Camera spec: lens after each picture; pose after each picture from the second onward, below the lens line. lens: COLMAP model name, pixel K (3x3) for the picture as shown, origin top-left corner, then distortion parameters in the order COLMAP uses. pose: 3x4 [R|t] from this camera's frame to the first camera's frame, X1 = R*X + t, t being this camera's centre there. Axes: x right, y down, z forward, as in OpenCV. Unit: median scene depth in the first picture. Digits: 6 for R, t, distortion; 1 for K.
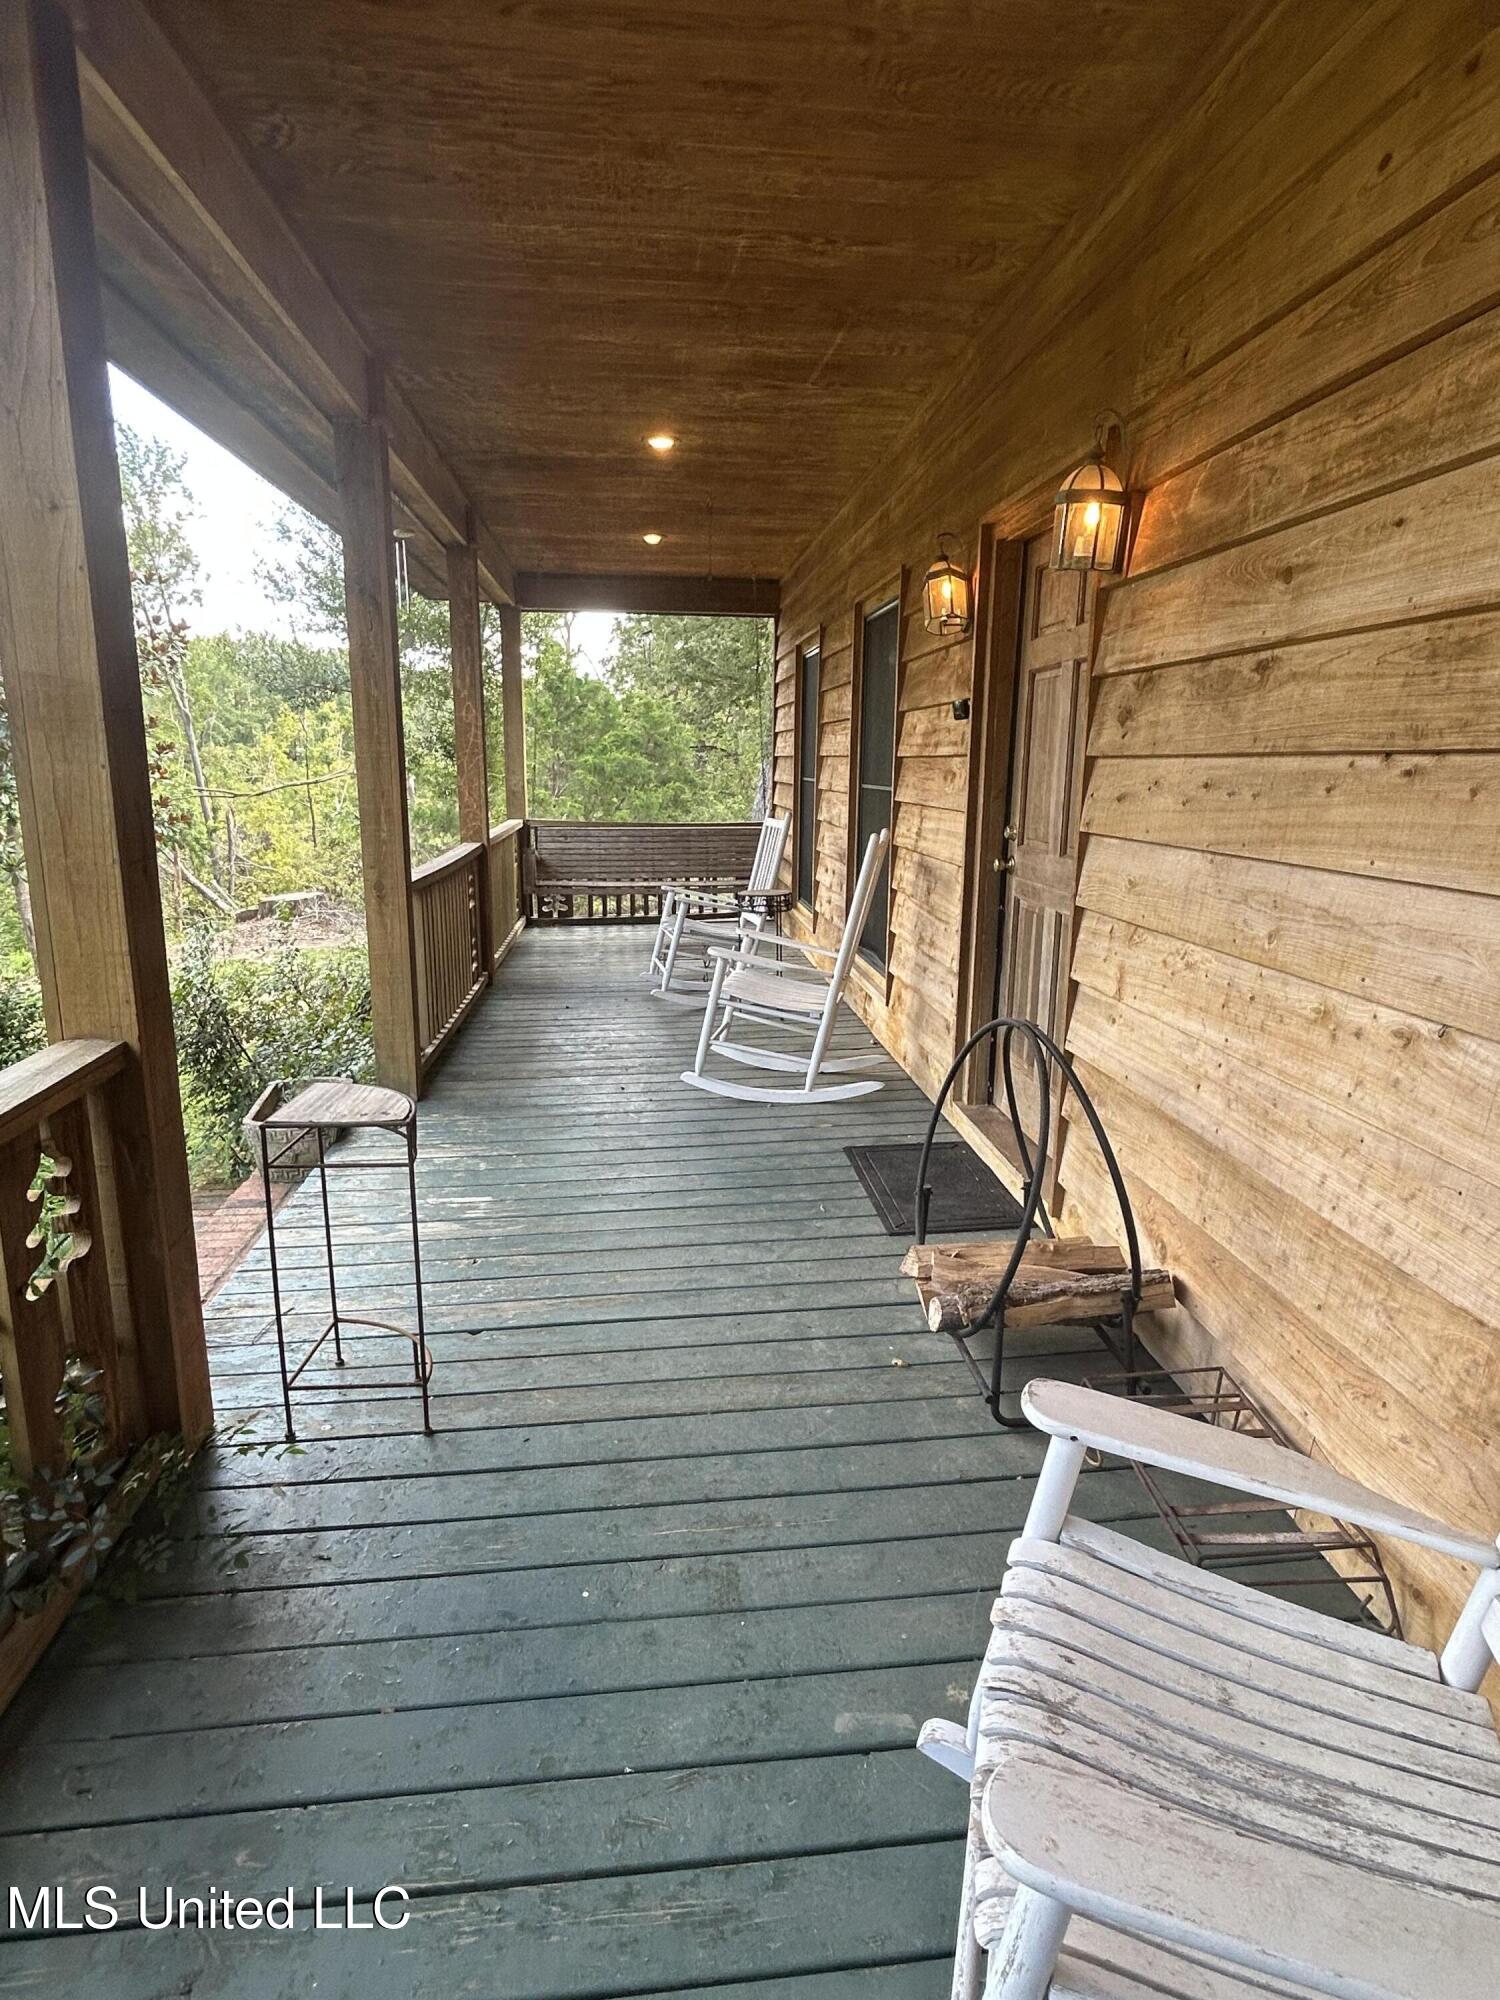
lens RADIAL K [[1119.5, 0, 752.3], [0, 1119.5, 1001.9], [0, 0, 1]] dist [-0.004637, 0.000868]
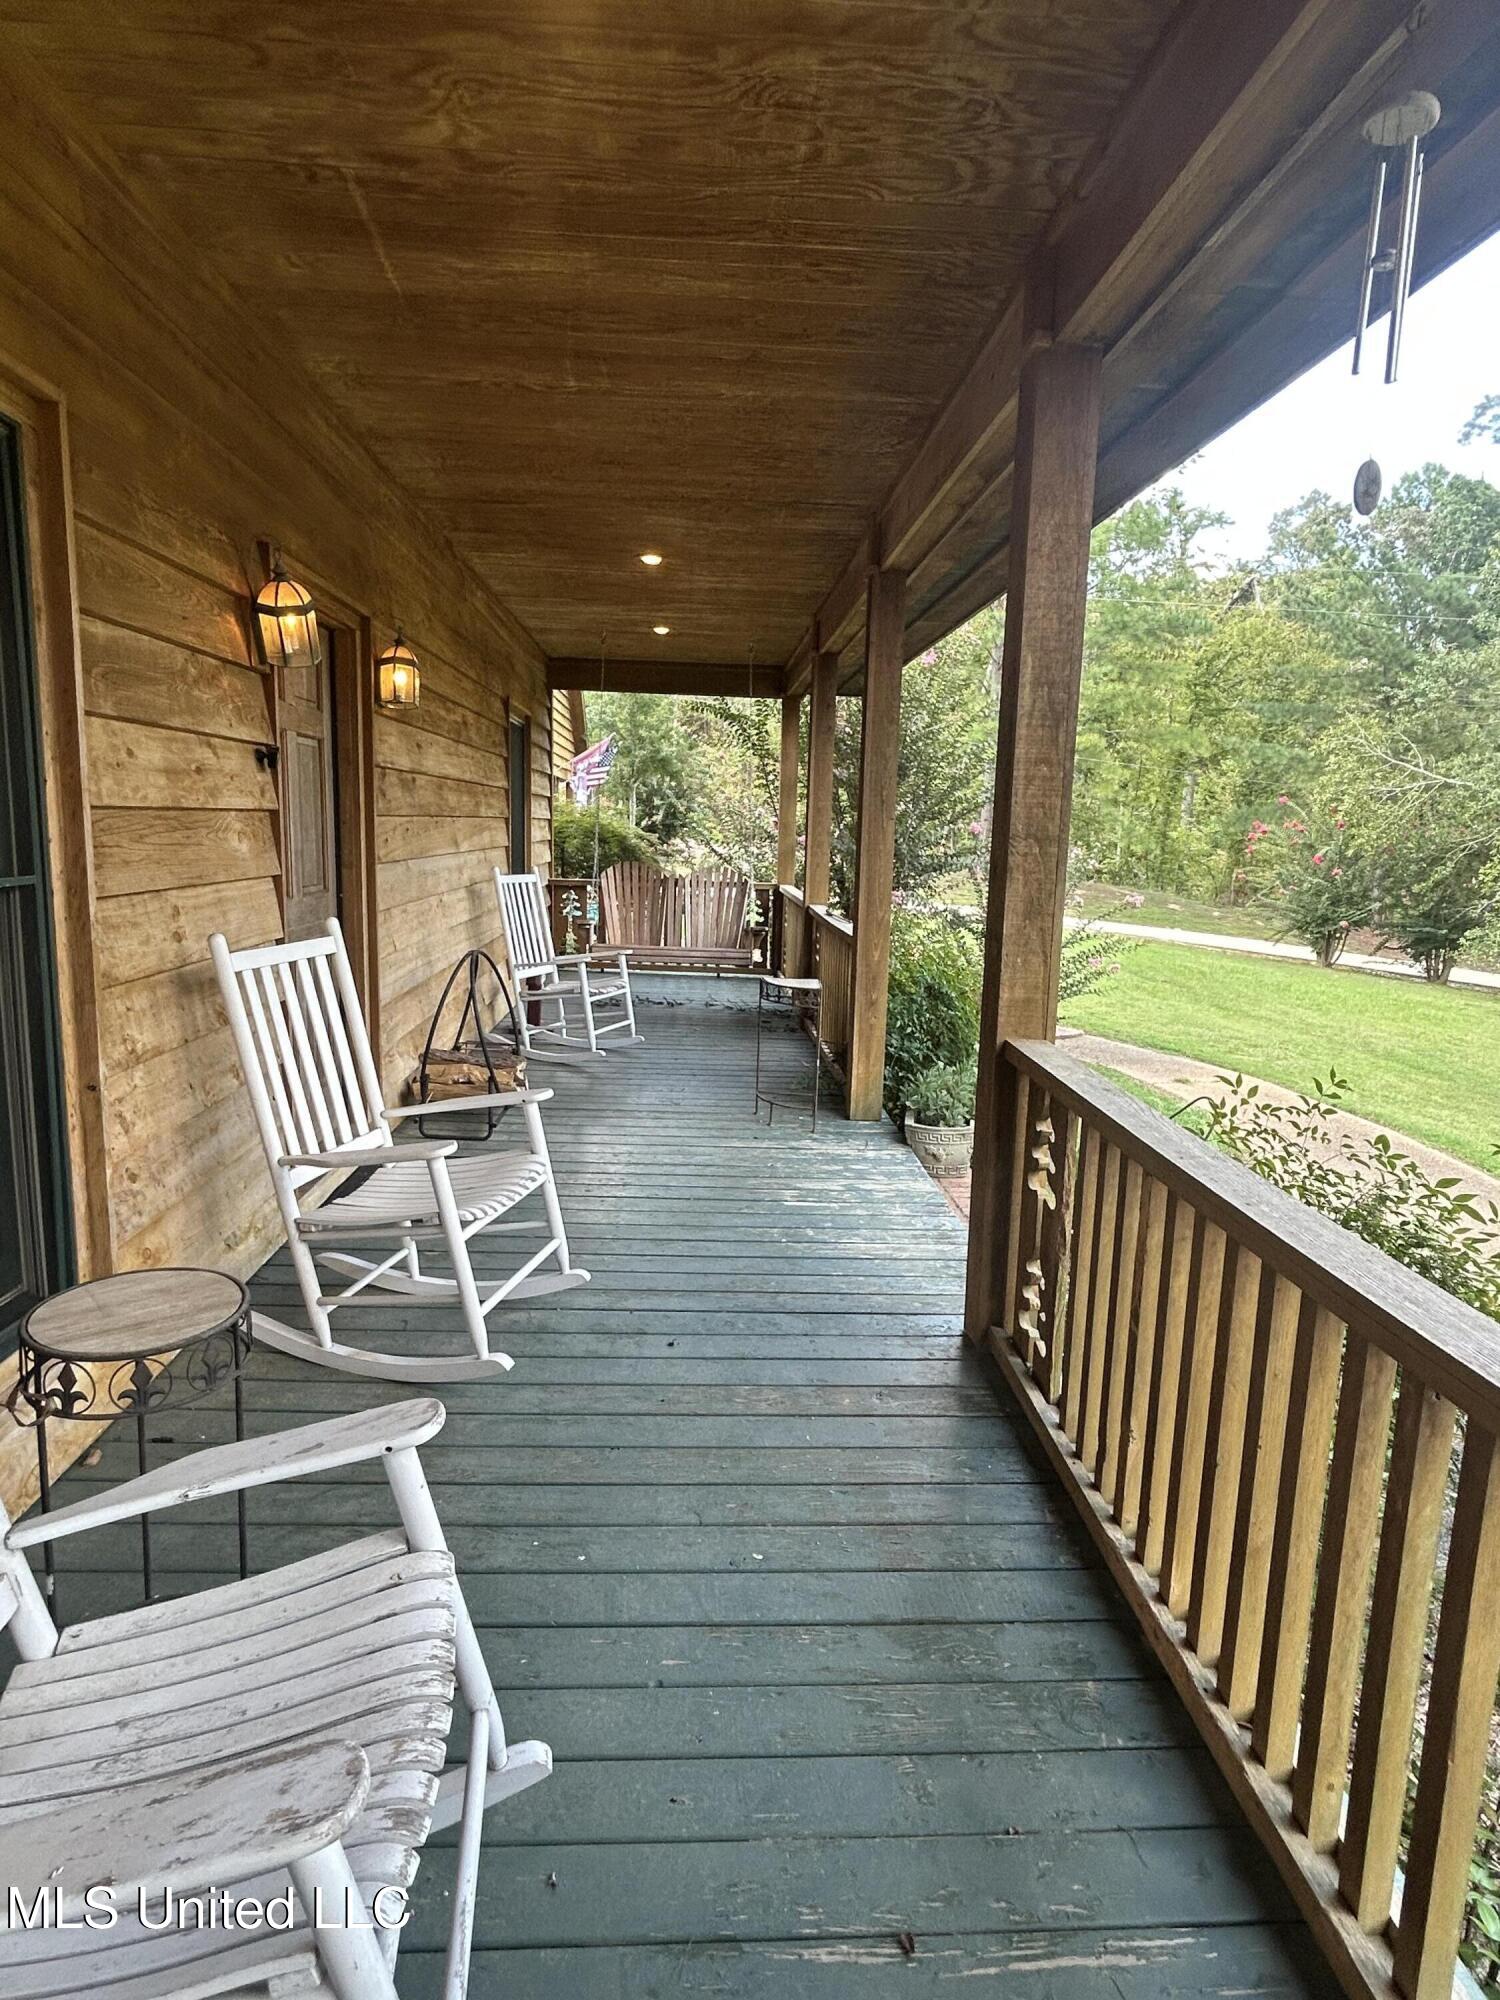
lens RADIAL K [[1119.5, 0, 751.8], [0, 1119.5, 997.5], [0, 0, 1]] dist [-0.004637, 0.000868]
pose [[-0.998118, -0.045396, 0.041232, -0.211720], [-0.027405, 0.931646, 0.362333, -0.398446], [-0.054862, 0.360521, -0.931136, 1.787496]]
